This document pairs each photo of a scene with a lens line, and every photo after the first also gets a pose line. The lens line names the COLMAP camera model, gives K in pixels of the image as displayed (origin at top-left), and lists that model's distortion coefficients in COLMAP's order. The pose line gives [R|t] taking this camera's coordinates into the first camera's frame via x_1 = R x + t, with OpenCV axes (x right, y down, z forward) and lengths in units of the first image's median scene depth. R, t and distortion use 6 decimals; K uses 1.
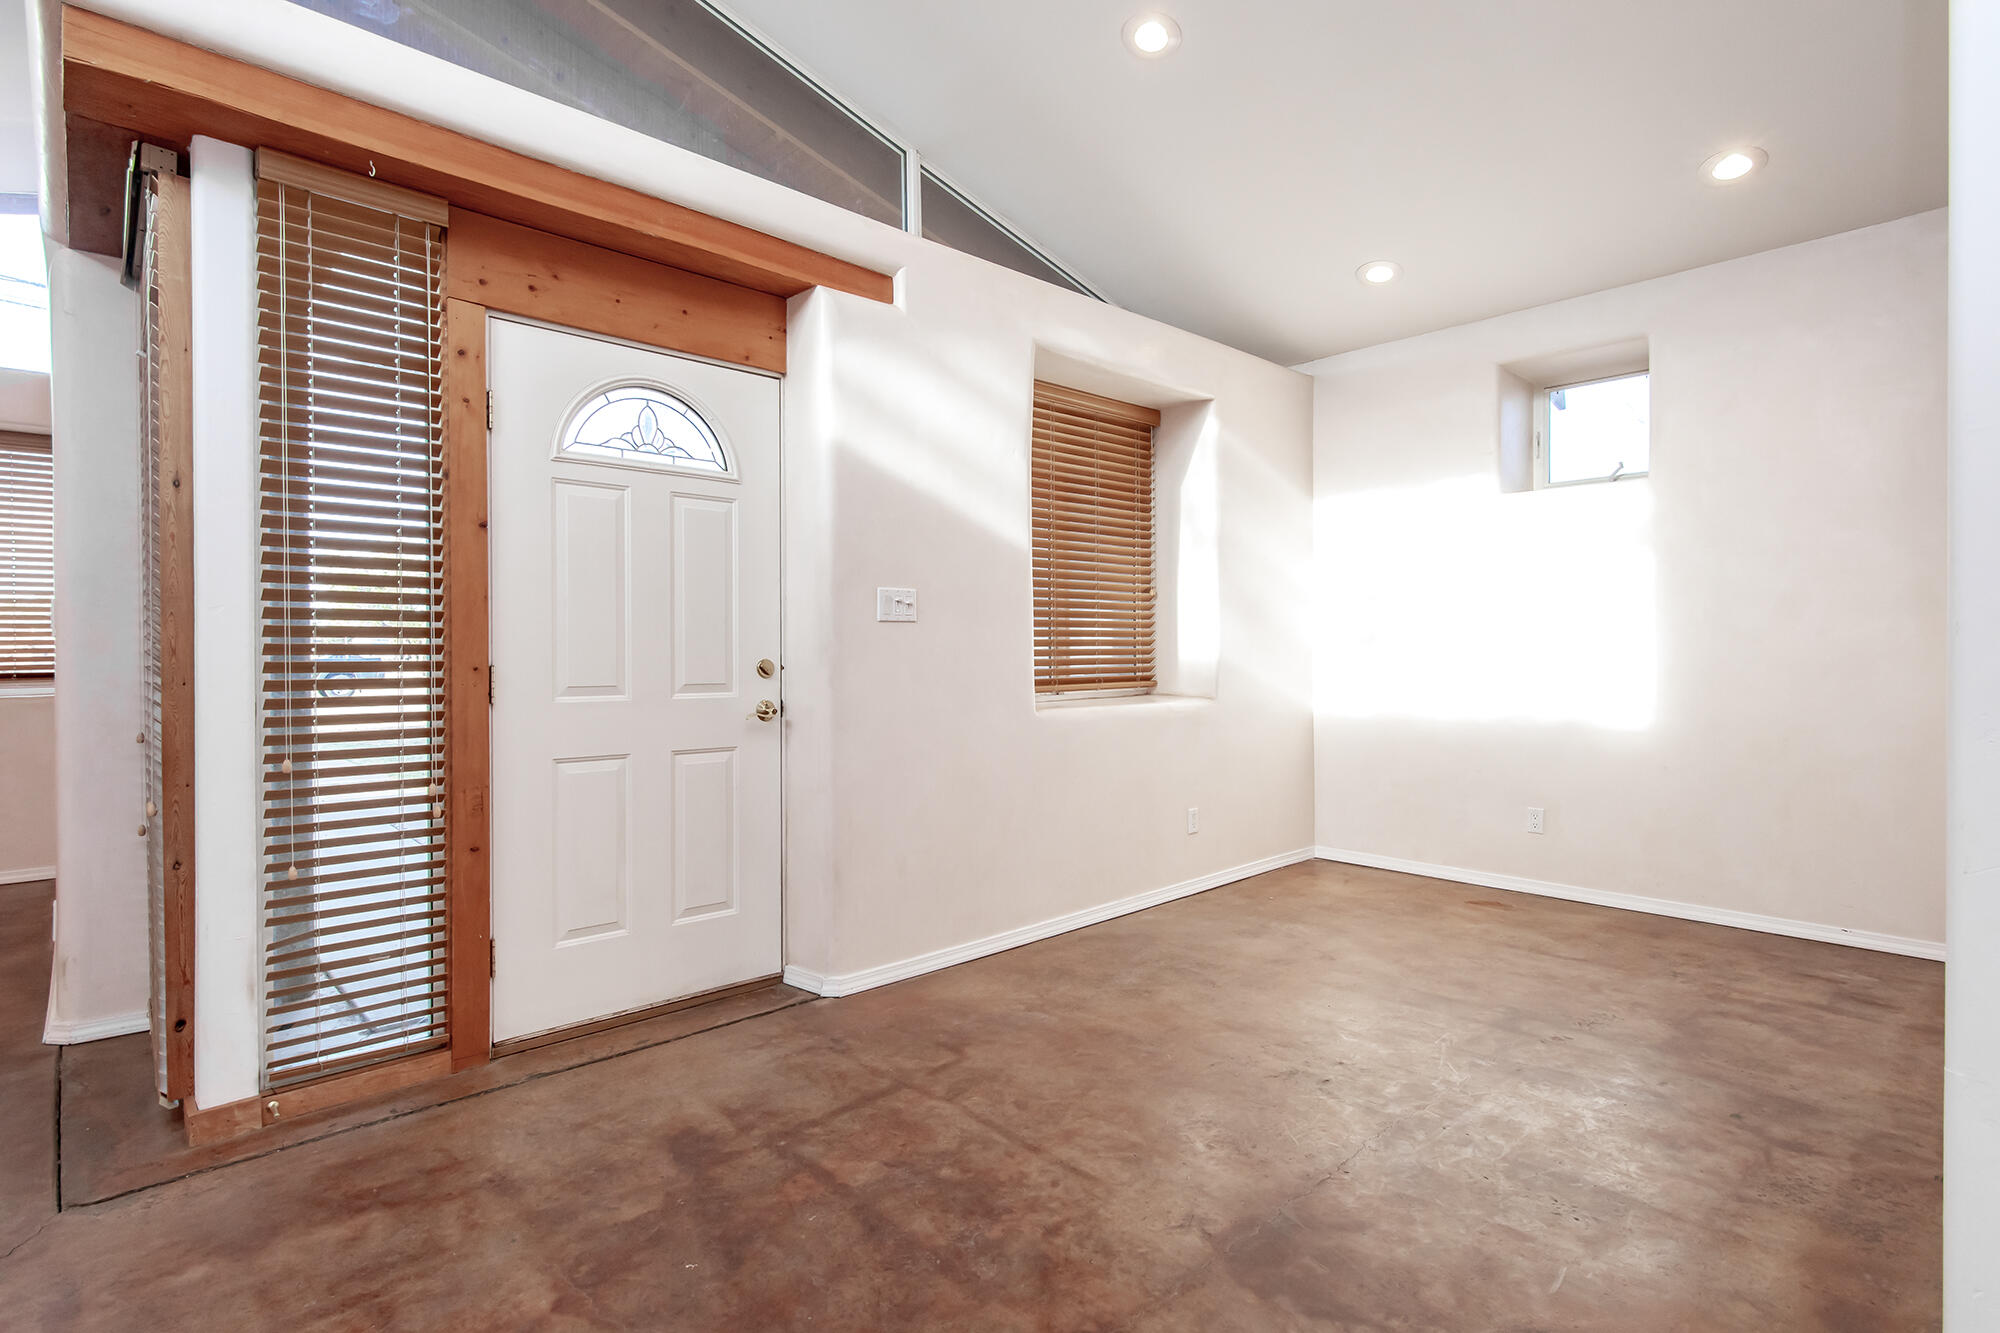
lens RADIAL K [[983.2, 0, 987.4], [0, 983.2, 662.6], [0, 0, 1]] dist [0.000959, 0.000089]
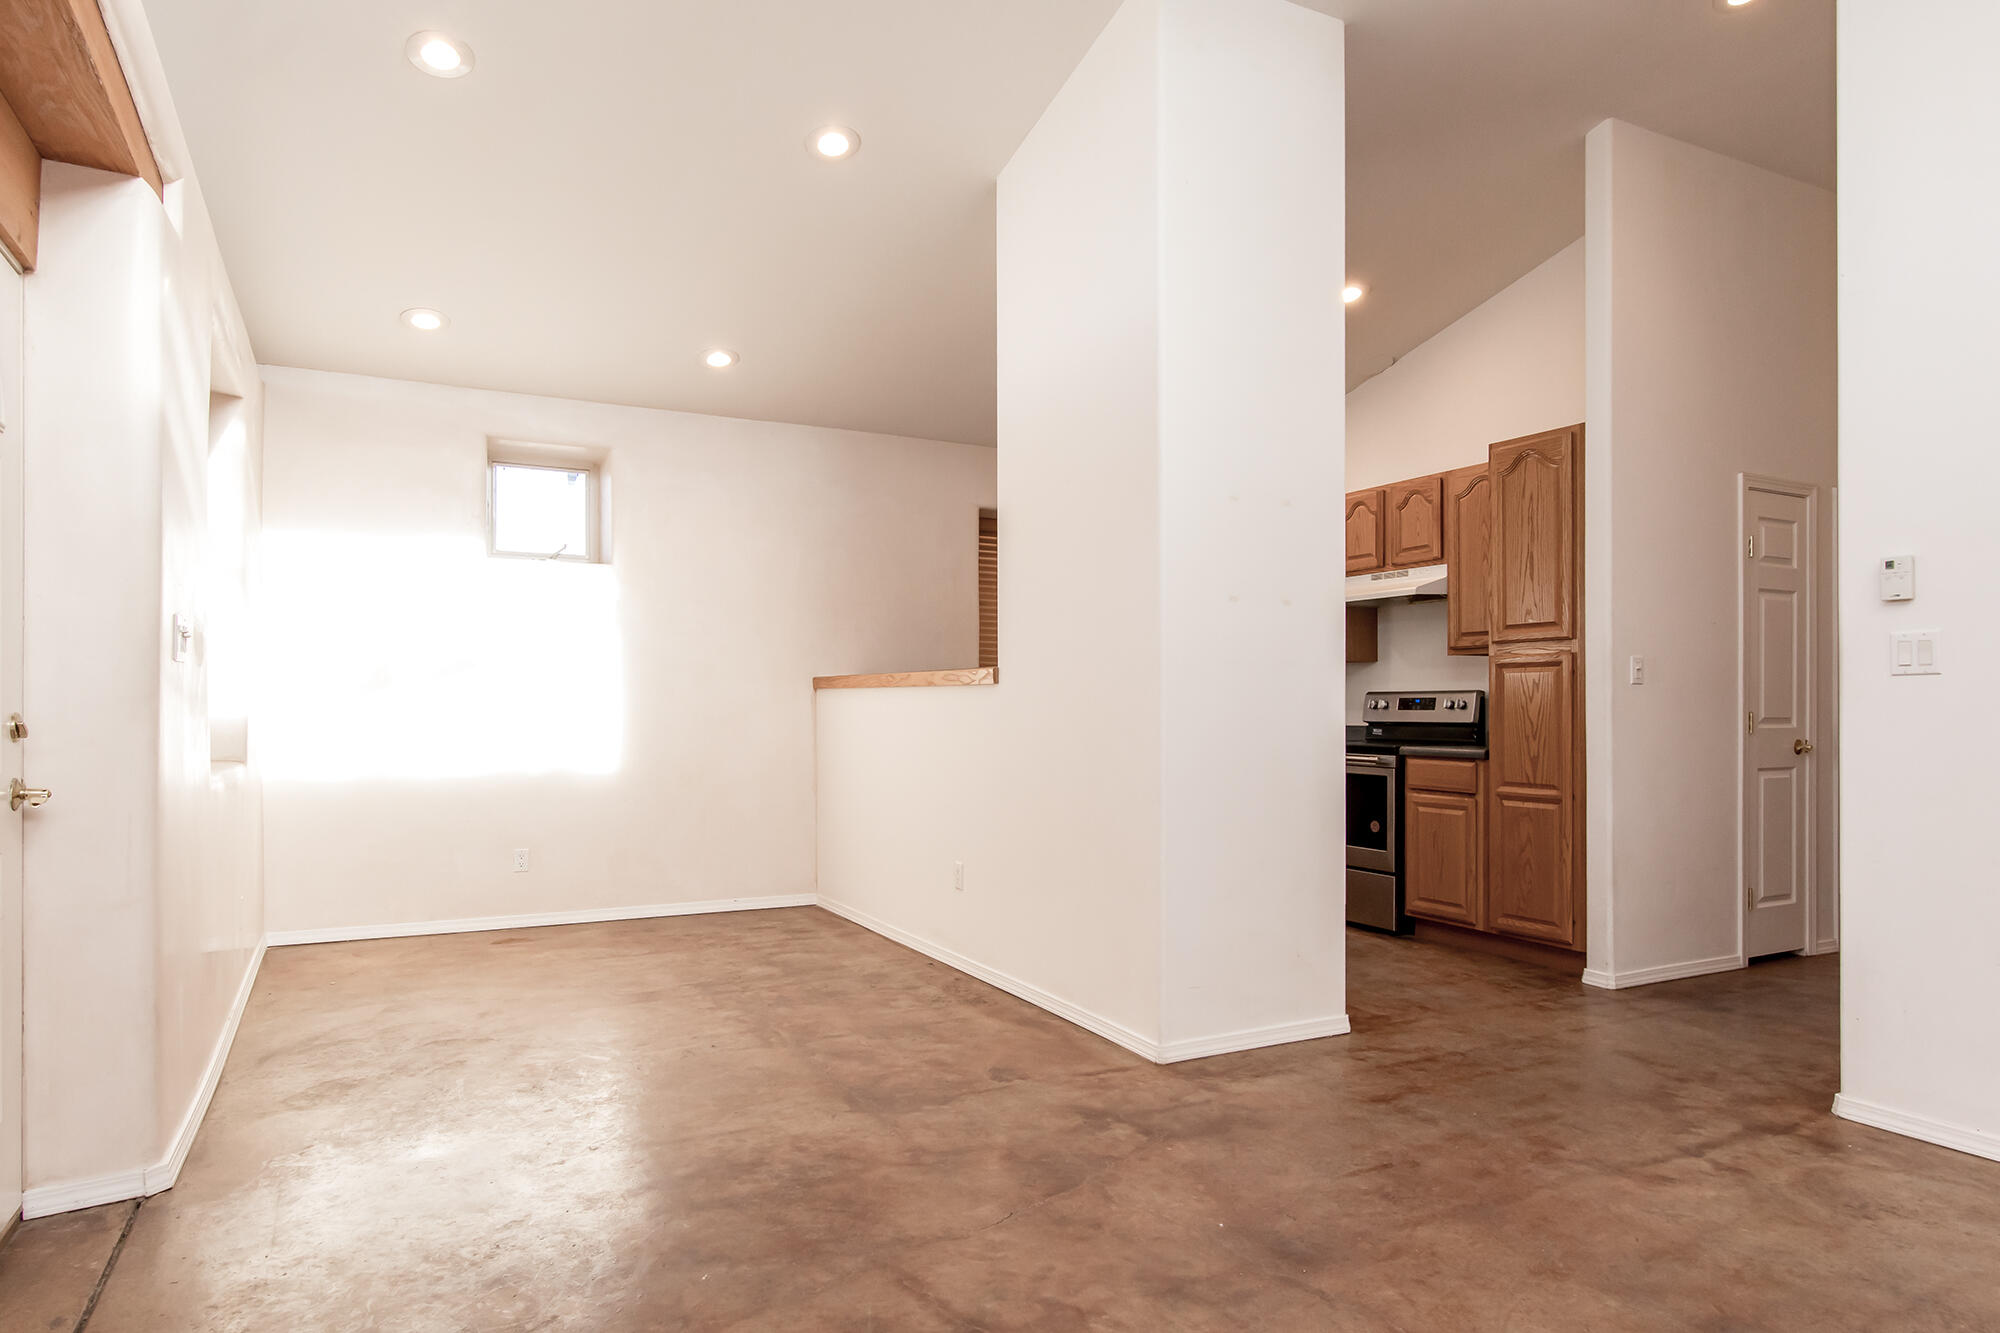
lens RADIAL K [[1192.7, 0, 990.2], [0, 1192.7, 708.5], [0, 0, 1]] dist [-0.000565, 0.001220]
pose [[0.264713, 0.003966, 0.964319, -0.757649], [0.006845, 0.999959, -0.005992, 0.003036], [-0.964303, 0.008187, 0.264675, 0.182457]]
